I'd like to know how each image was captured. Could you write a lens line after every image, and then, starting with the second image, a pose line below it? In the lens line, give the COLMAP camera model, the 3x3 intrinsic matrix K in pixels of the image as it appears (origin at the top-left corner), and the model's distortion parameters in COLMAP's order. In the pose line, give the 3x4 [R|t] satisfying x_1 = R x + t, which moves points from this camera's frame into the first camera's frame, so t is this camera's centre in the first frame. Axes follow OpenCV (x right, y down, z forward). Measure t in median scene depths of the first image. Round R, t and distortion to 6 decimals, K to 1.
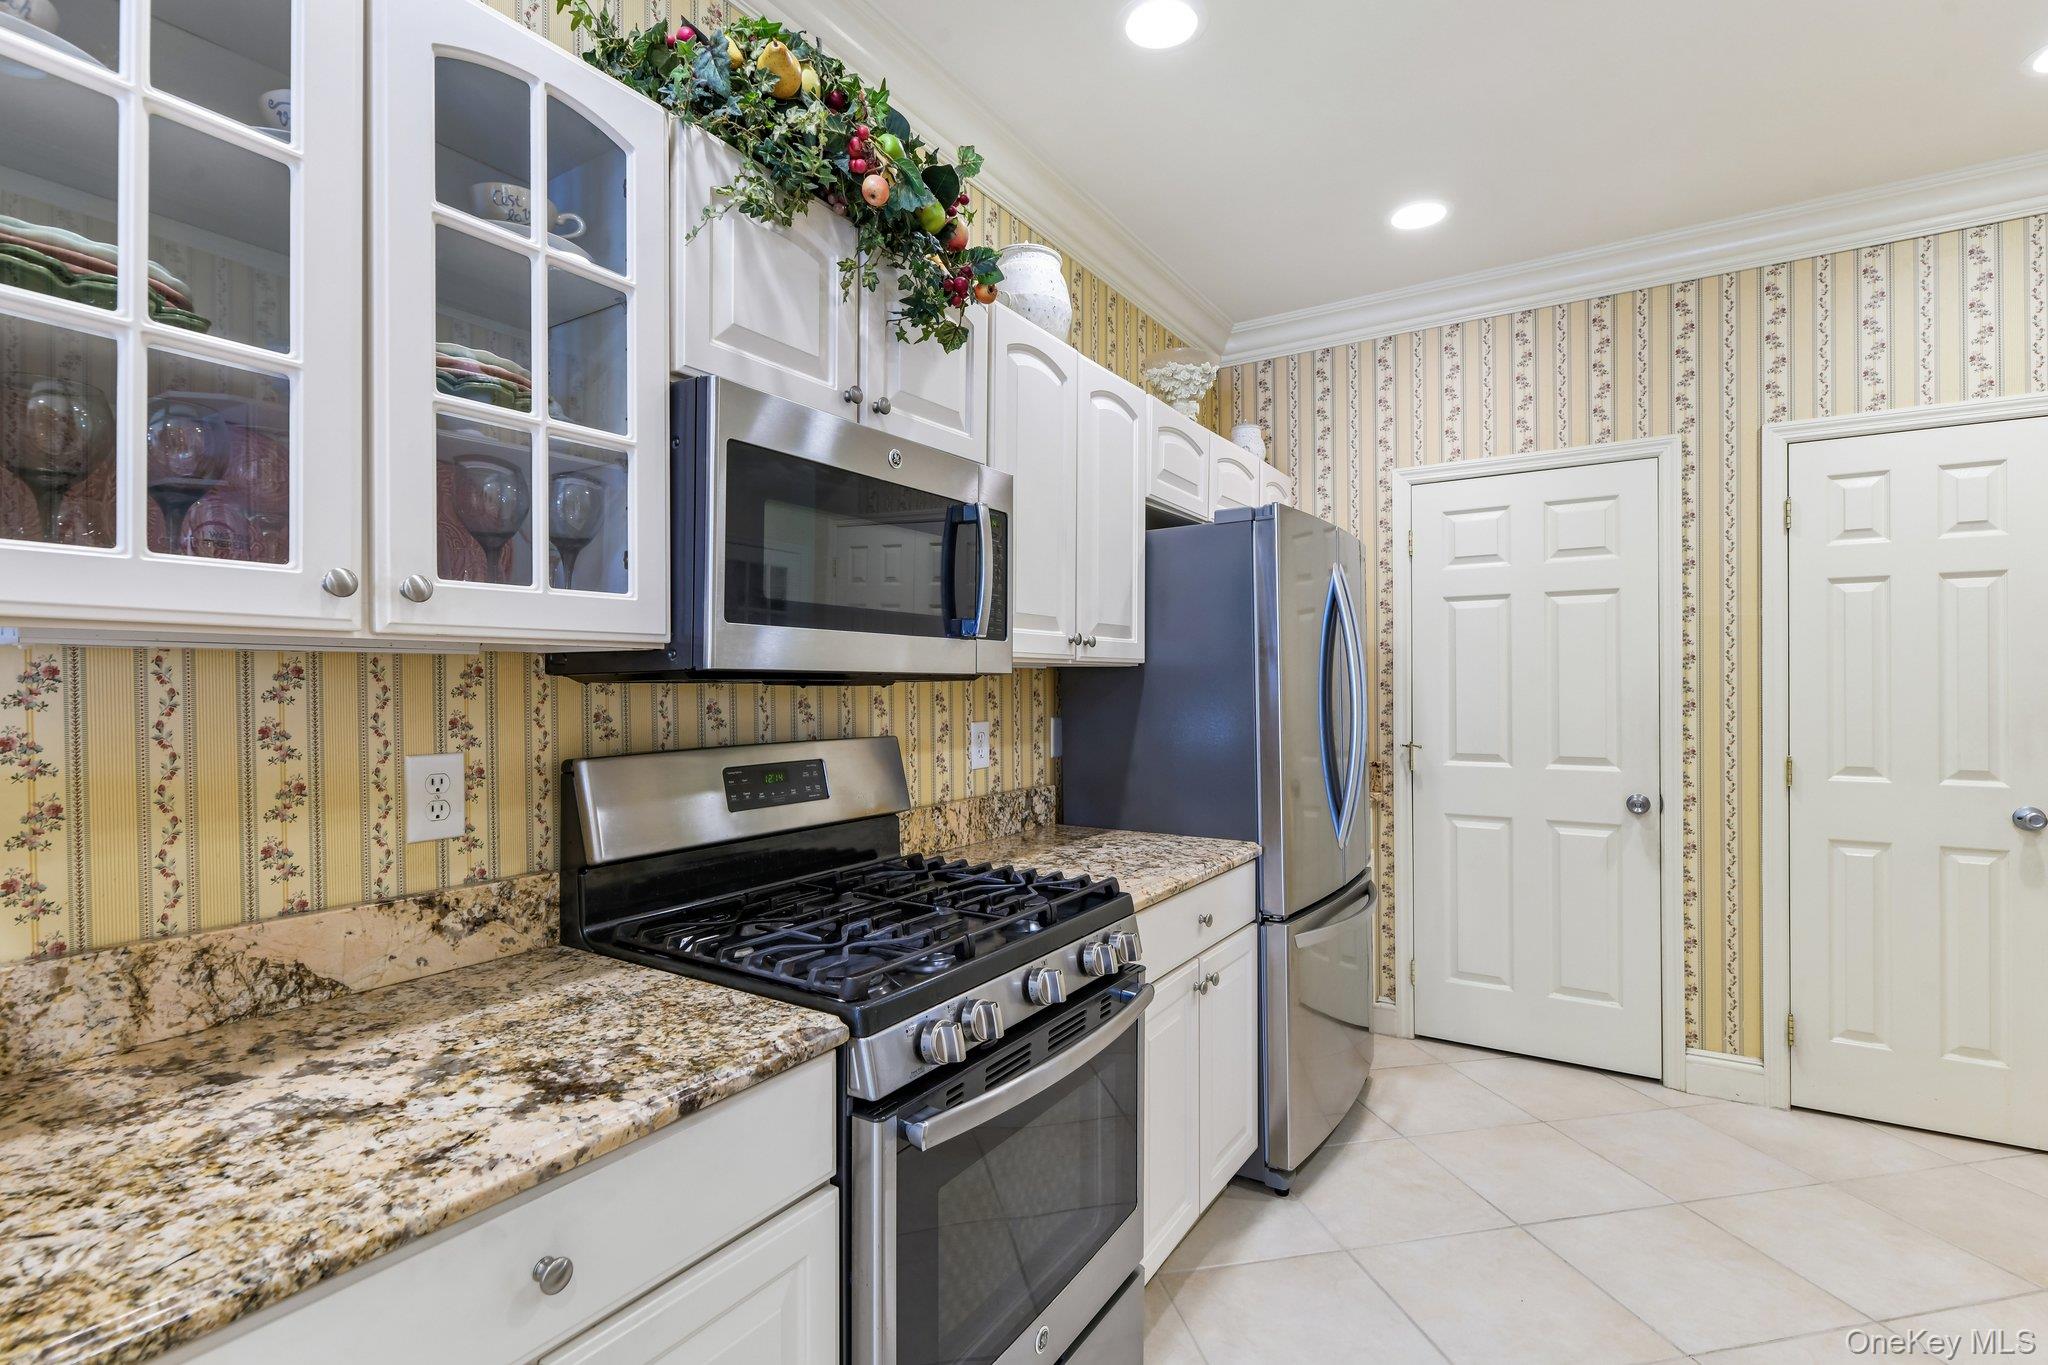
lens RADIAL K [[959.2, 0, 1018.8], [0, 959.2, 684.0], [0, 0, 1]] dist [0.002544, -0.001449]
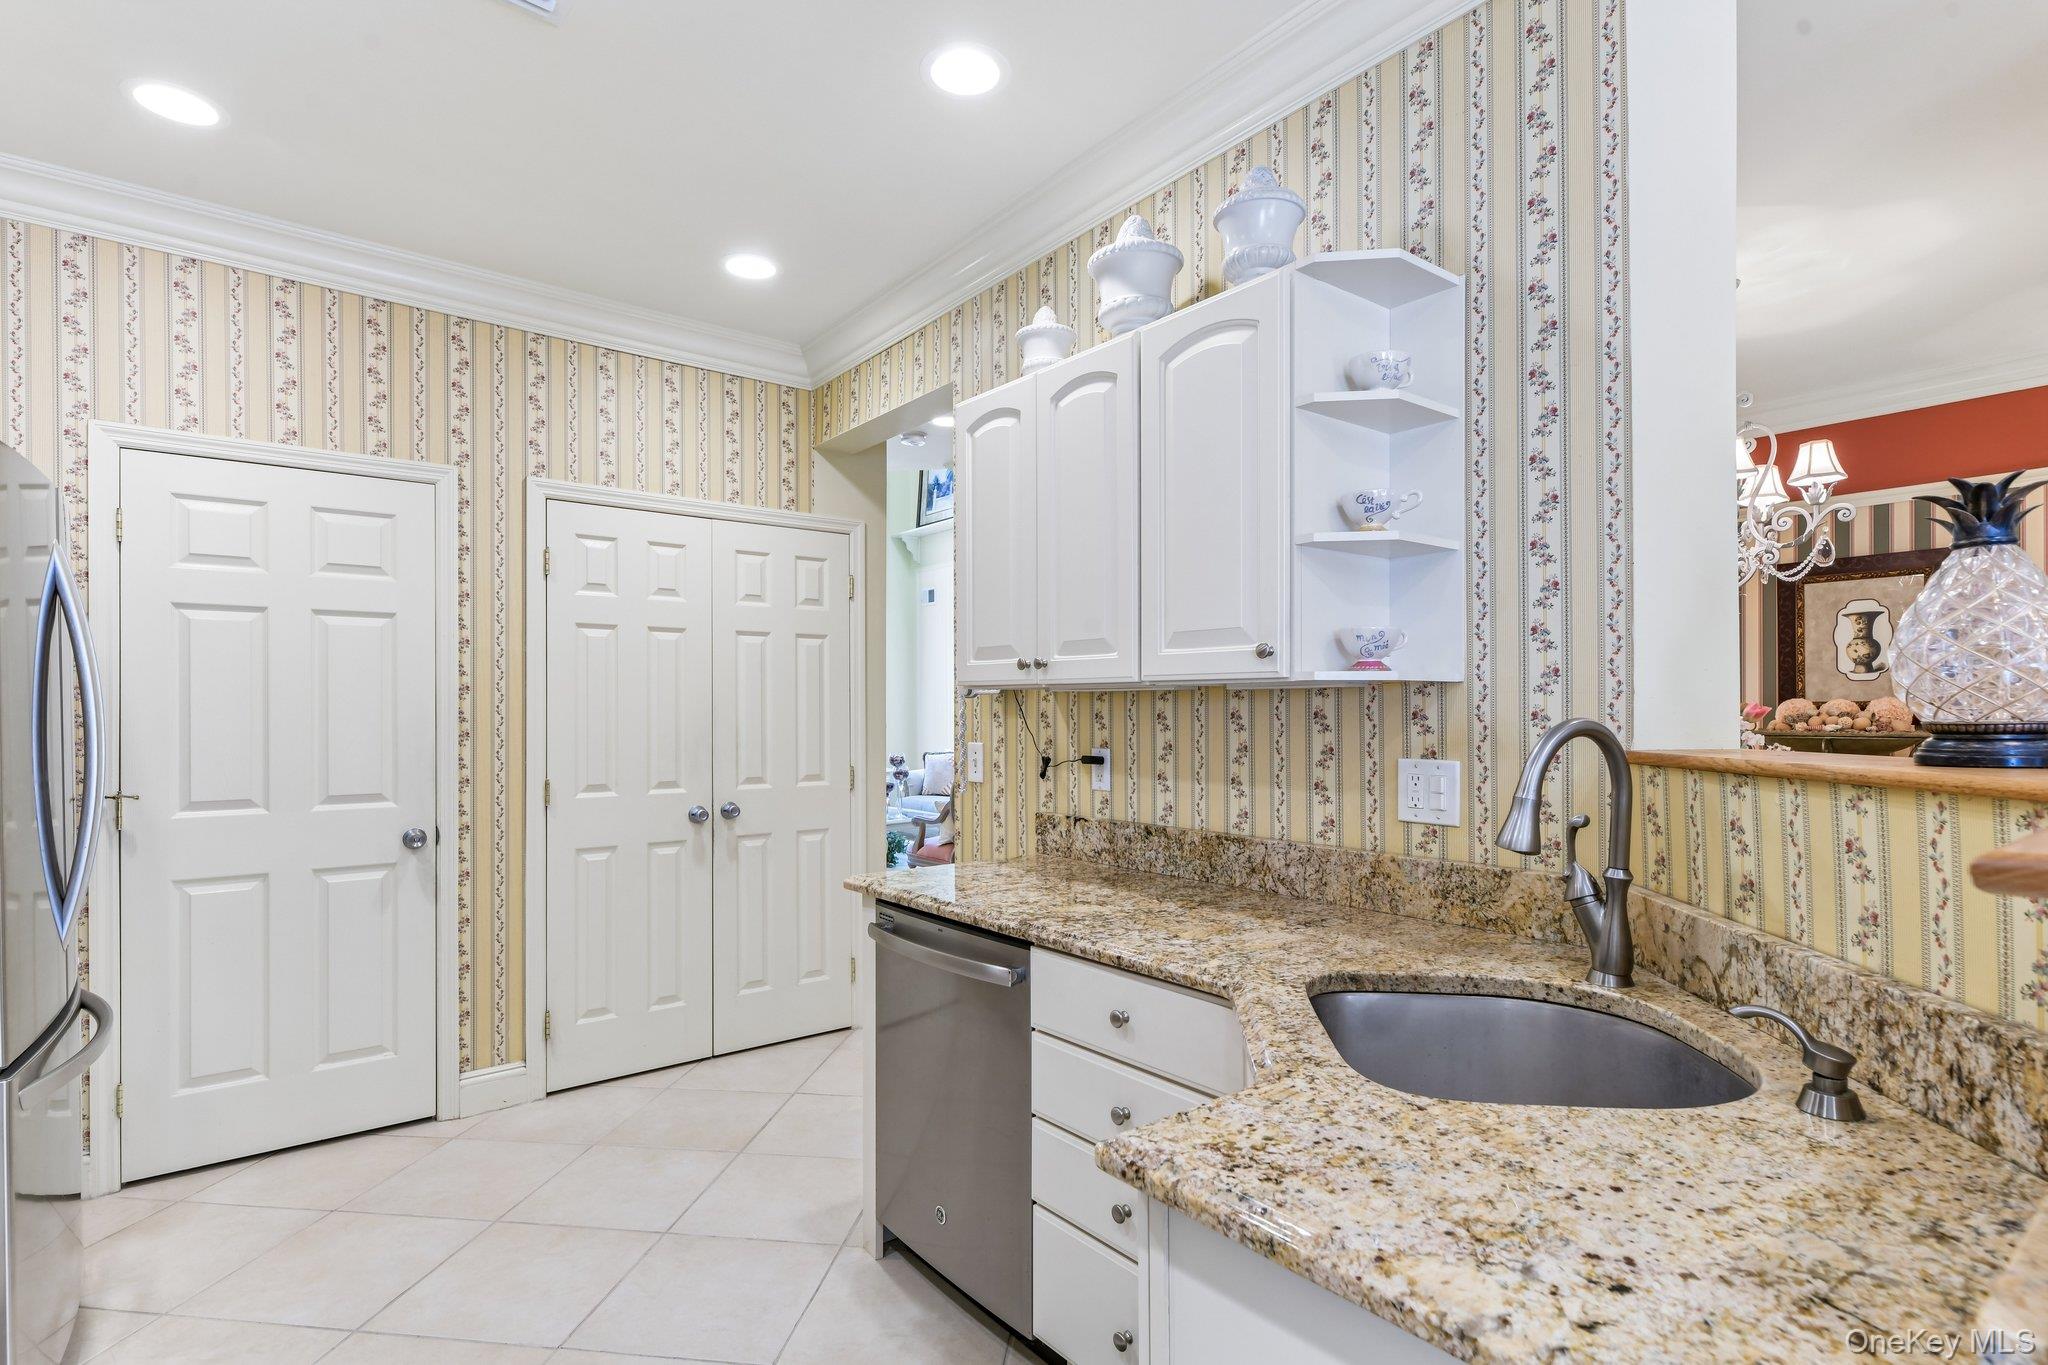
lens RADIAL K [[1027.6, 0, 1003.2], [0, 1027.6, 707.1], [0, 0, 1]] dist [0.020796, -0.000519]
pose [[0.337868, 0.007085, 0.941167, -0.146139], [0.000523, 0.999970, -0.007715, 0.001365], [-0.941193, 0.003098, 0.337854, 0.095687]]
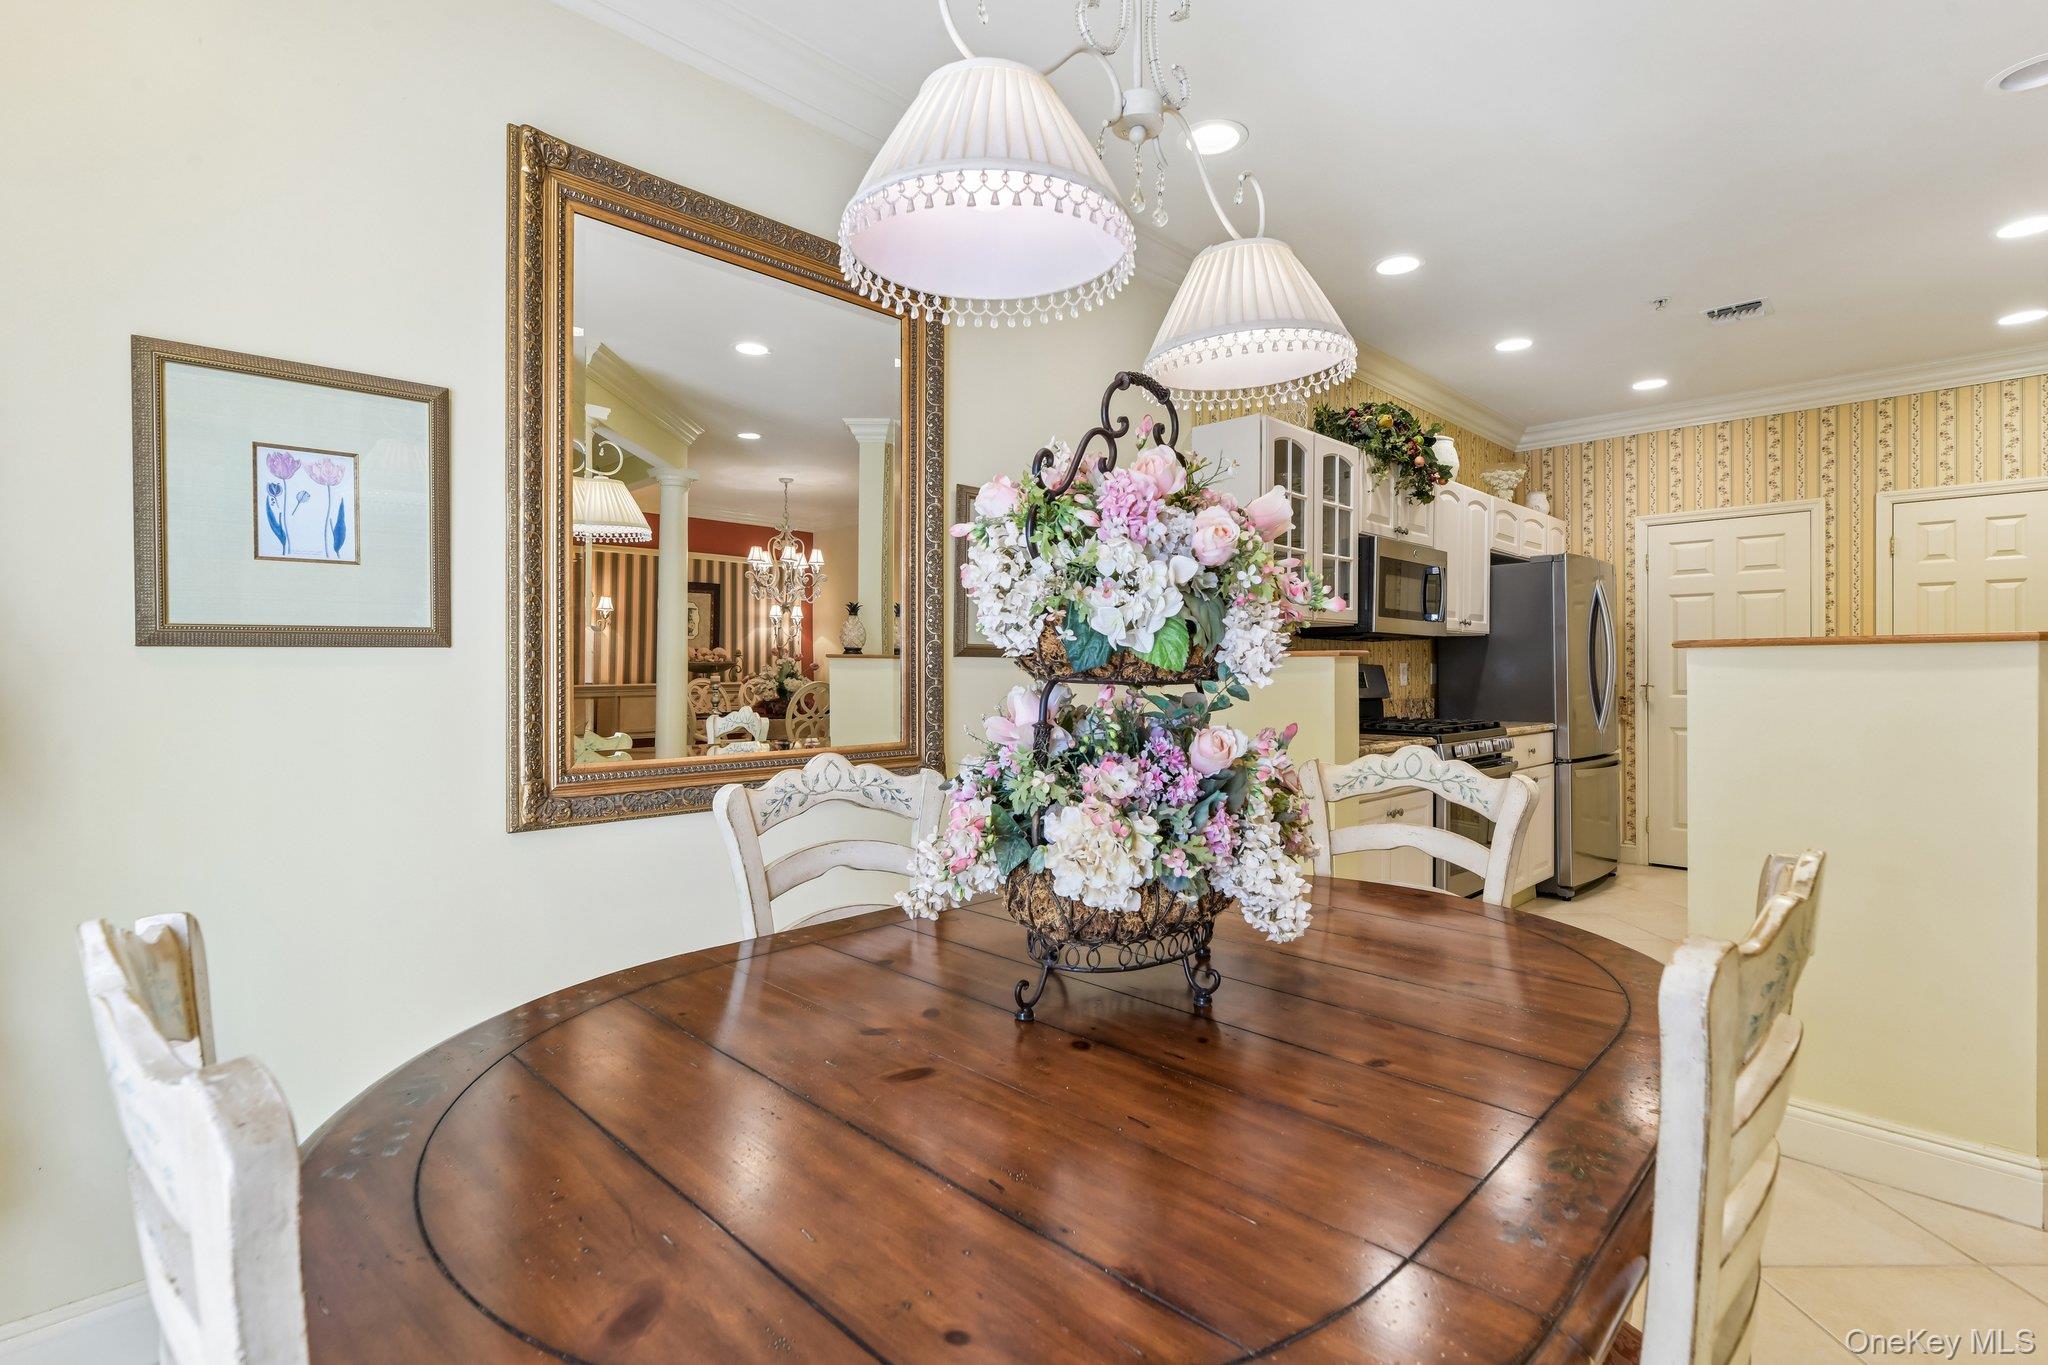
lens RADIAL K [[959.2, 0, 1010.0], [0, 959.2, 671.5], [0, 0, 1]] dist [0.002544, -0.001449]
pose [[0.975901, 0.003778, -0.218180, -0.352046], [-0.003311, 0.999991, 0.002507, 0.047219], [0.218188, -0.001724, 0.975905, -0.998614]]
